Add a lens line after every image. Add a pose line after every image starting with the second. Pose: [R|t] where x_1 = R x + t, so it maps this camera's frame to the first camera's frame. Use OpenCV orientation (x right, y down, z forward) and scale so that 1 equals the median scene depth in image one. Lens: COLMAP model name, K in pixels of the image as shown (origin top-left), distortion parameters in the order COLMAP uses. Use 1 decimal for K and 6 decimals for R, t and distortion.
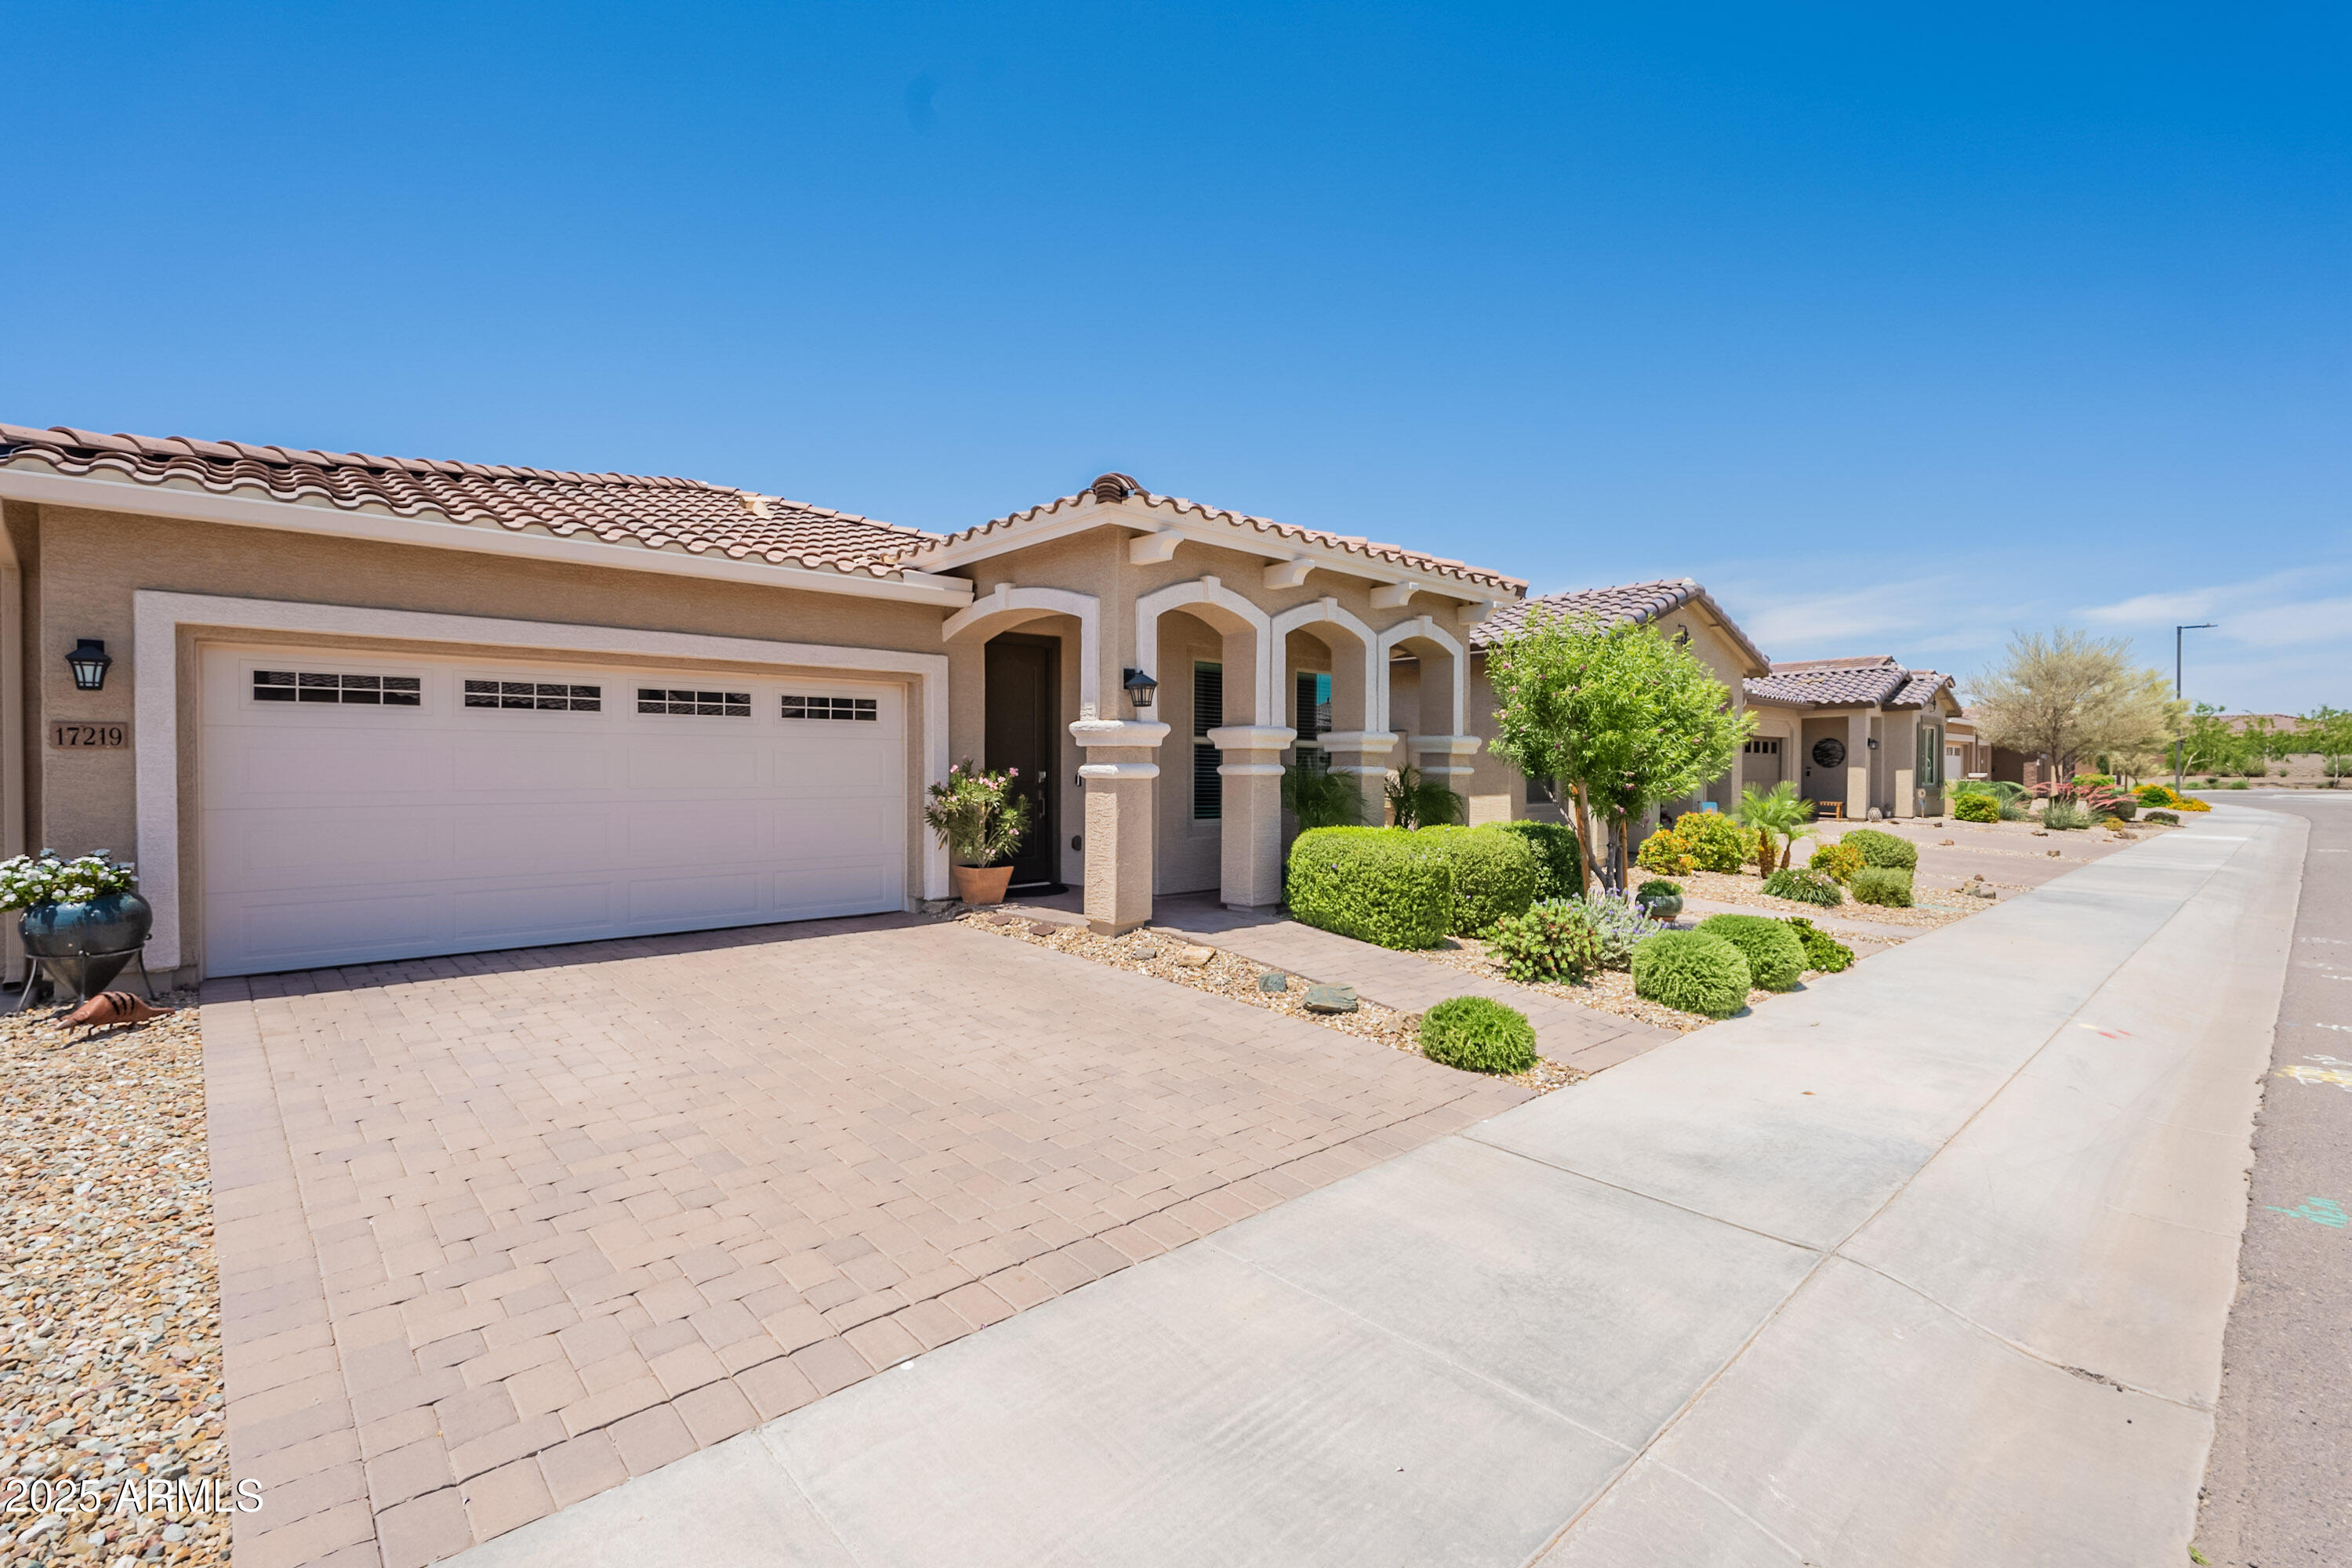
lens RADIAL K [[1036.9, 0, 1189.5], [0, 1036.9, 779.2], [0, 0, 1]] dist [-0.002911, 0.001565]
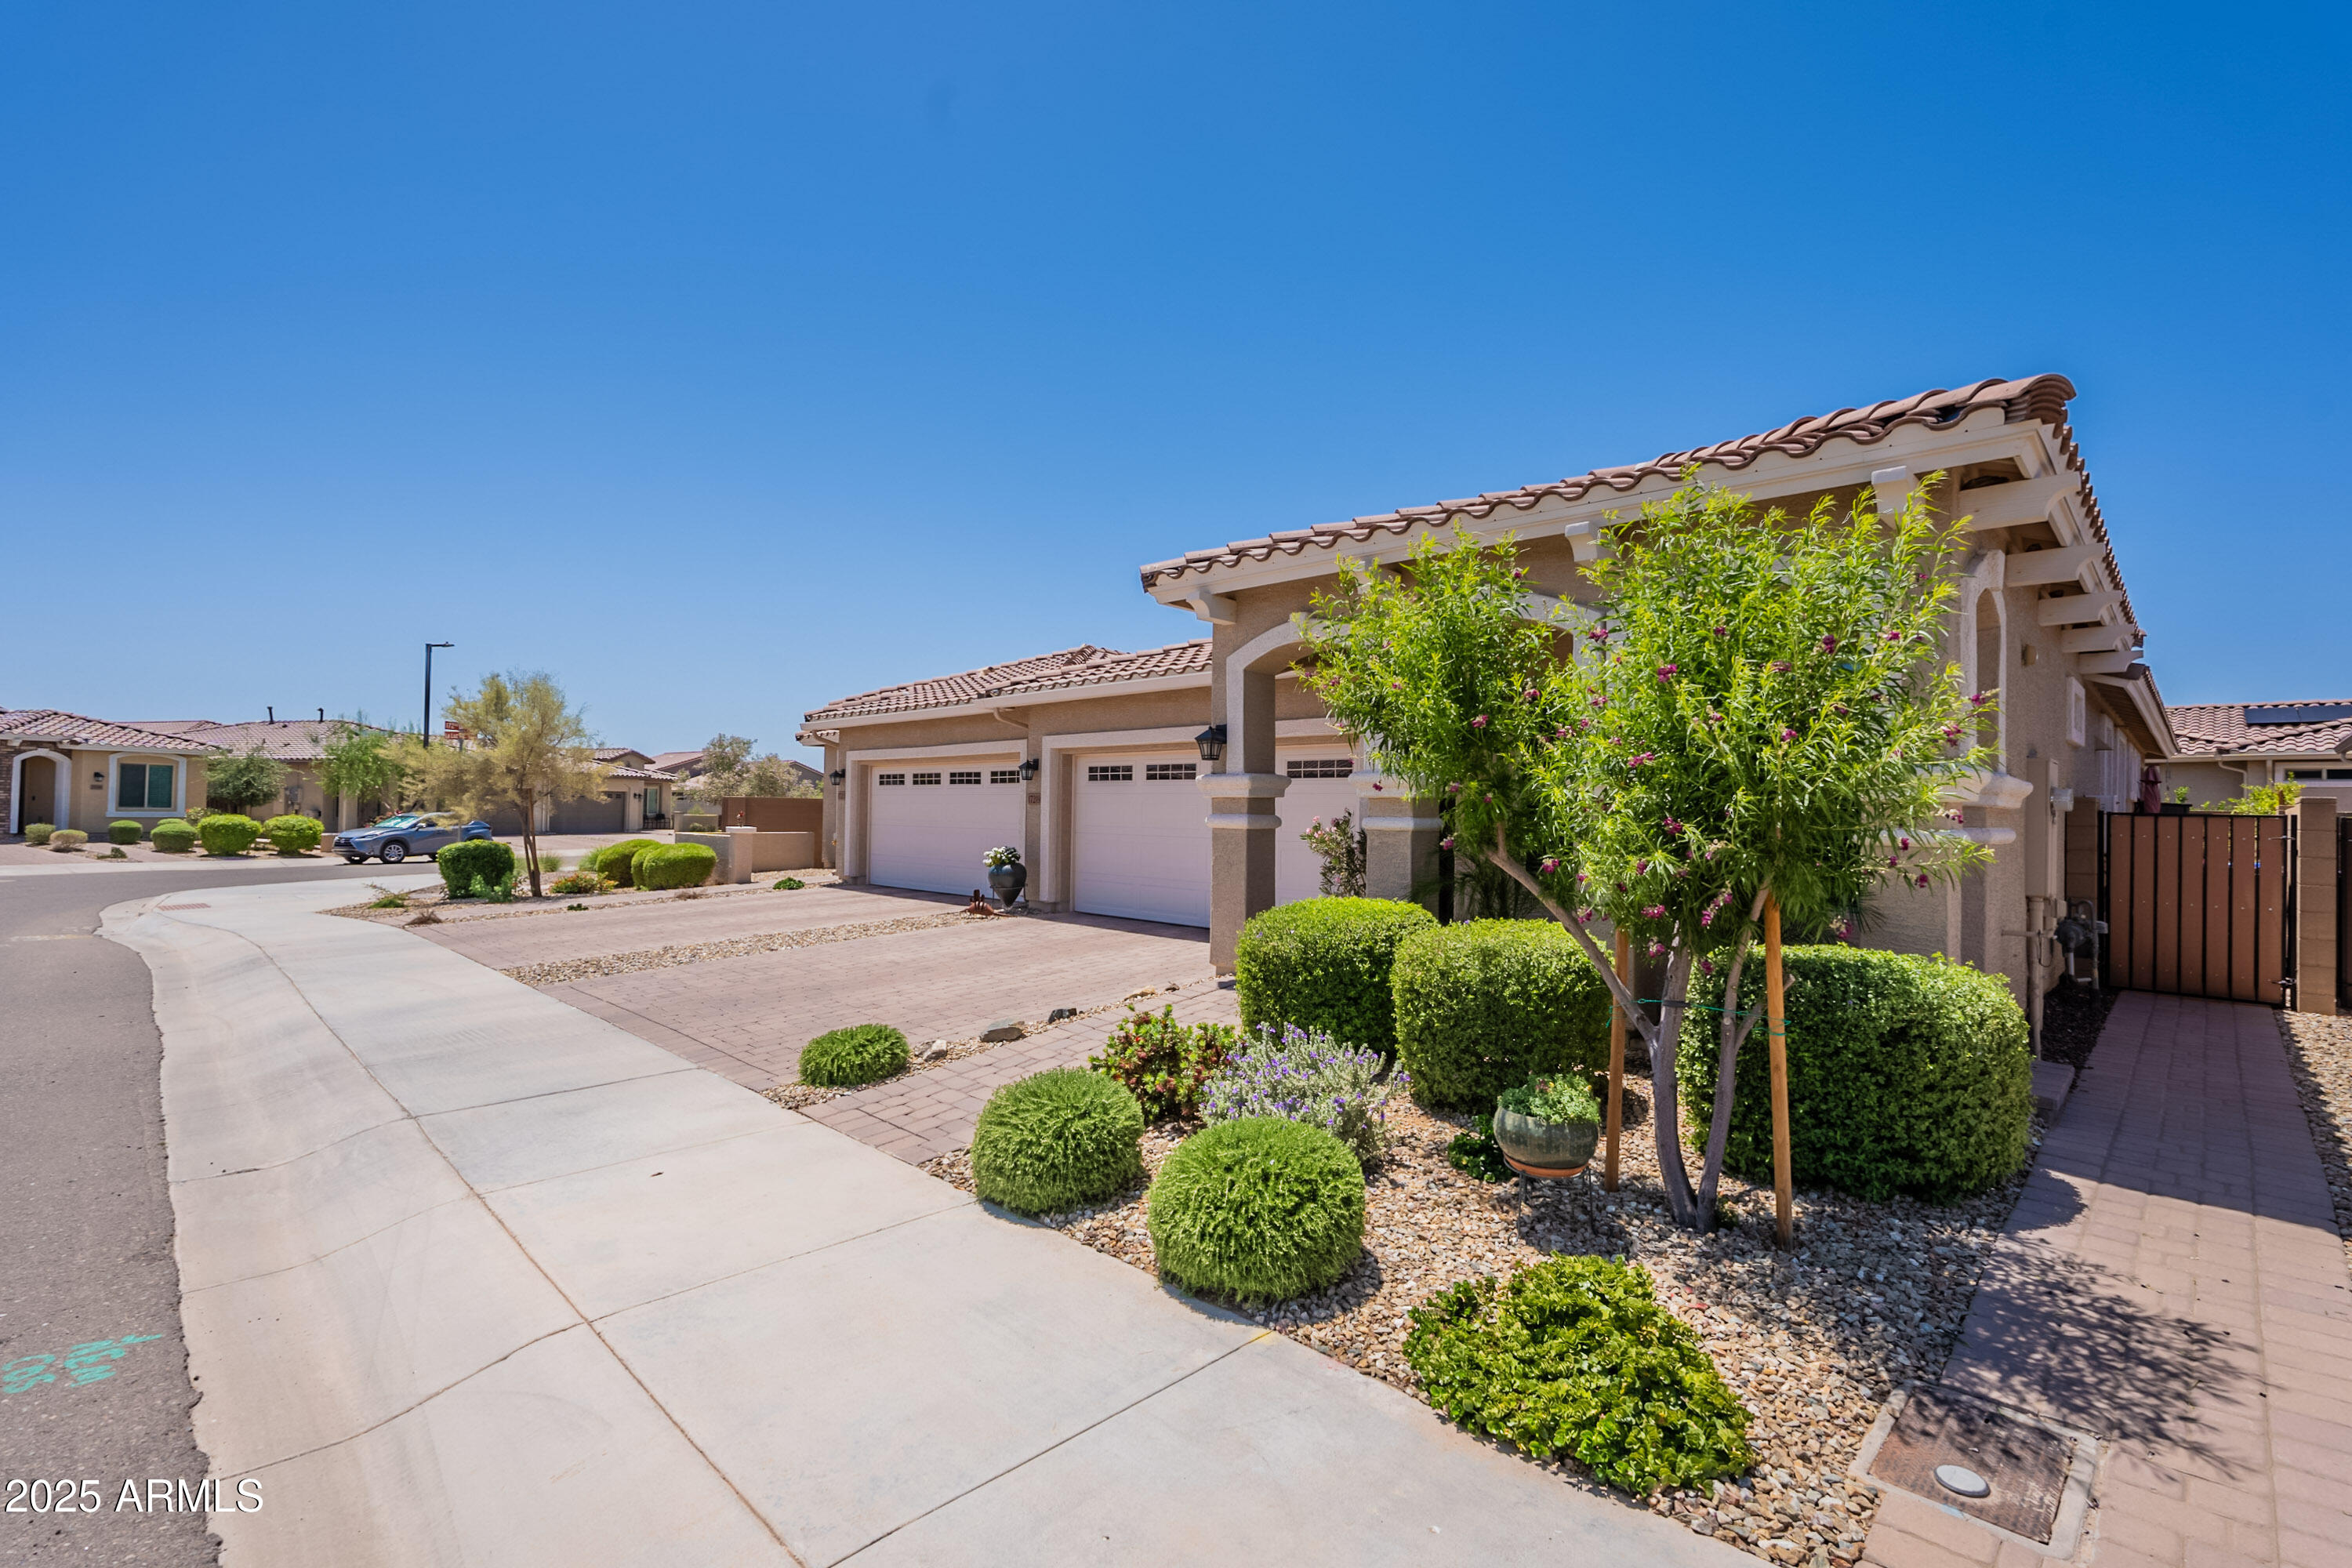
lens RADIAL K [[1036.9, 0, 1189.6], [0, 1036.9, 792.5], [0, 0, 1]] dist [-0.002911, 0.001565]
pose [[0.051302, -0.020162, -0.998480, 1.106310], [-0.029160, 0.999340, -0.021678, -0.013178], [0.998257, 0.030228, 0.050680, 1.018661]]
